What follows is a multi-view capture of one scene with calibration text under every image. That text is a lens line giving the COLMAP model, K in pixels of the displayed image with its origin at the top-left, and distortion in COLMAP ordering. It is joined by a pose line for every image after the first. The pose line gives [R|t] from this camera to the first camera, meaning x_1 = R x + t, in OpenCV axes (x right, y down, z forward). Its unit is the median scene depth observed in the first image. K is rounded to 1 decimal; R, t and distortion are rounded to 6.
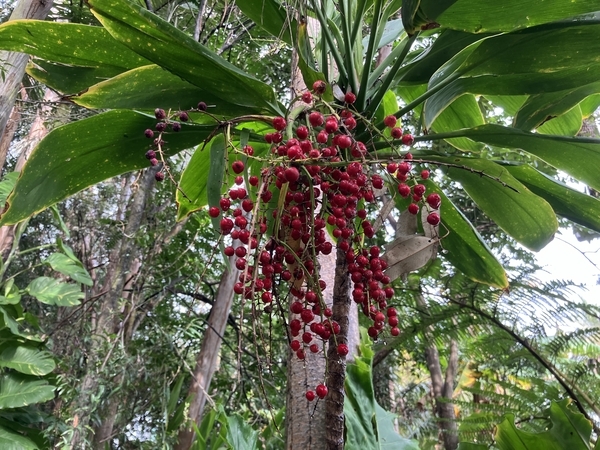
lens RADIAL K [[490.1, 0, 301.3], [0, 490.1, 226.5], [0, 0, 1]] dist [-0.007117, -0.006047]
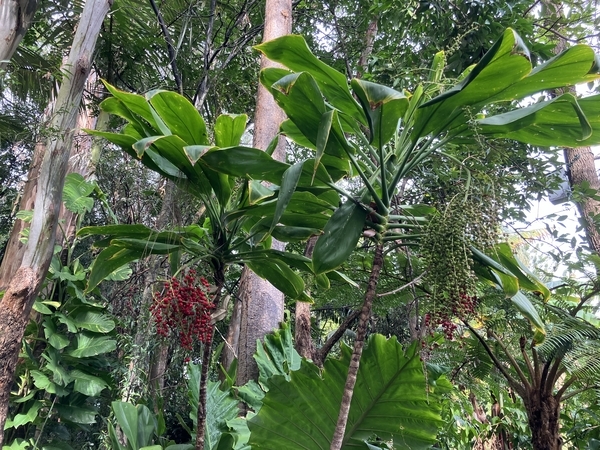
lens RADIAL K [[490.1, 0, 299.0], [0, 490.1, 224.0], [0, 0, 1]] dist [-0.007117, -0.006047]
pose [[0.994743, -0.037281, -0.095374, 0.131701], [0.046910, 0.993800, 0.100803, -0.100256], [0.091025, -0.104747, 0.990324, -0.245297]]
